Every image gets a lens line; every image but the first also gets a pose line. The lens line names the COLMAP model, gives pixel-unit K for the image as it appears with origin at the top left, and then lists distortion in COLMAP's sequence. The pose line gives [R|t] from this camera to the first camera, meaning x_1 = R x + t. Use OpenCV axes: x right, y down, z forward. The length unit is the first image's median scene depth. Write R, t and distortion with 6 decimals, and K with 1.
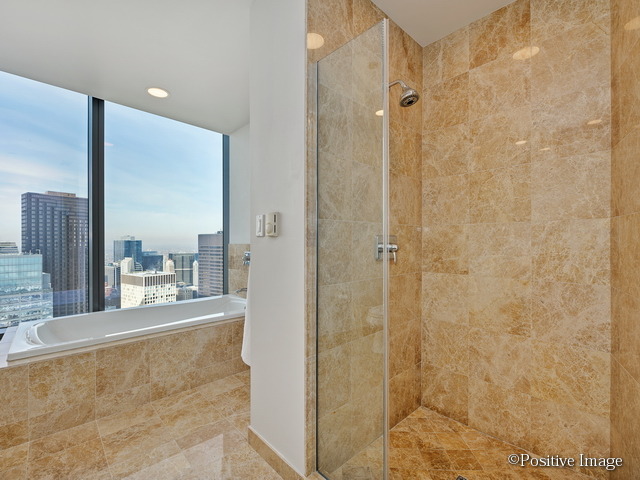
lens RADIAL K [[302.5, 0, 315.3], [0, 302.5, 244.3], [0, 0, 1]] dist [-0.001469, -0.004898]
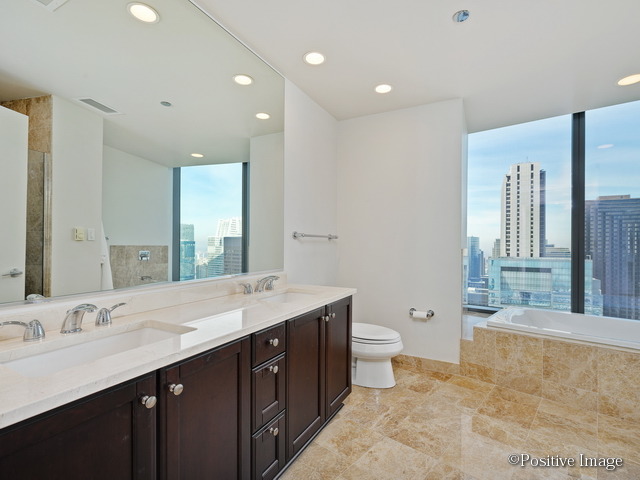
lens RADIAL K [[302.5, 0, 315.3], [0, 302.5, 244.3], [0, 0, 1]] dist [-0.001469, -0.004898]
pose [[0.064183, -0.002424, -0.997935, 0.396290], [-0.017135, 0.999847, -0.003531, -0.000552], [0.997791, 0.017326, 0.064131, 0.023158]]
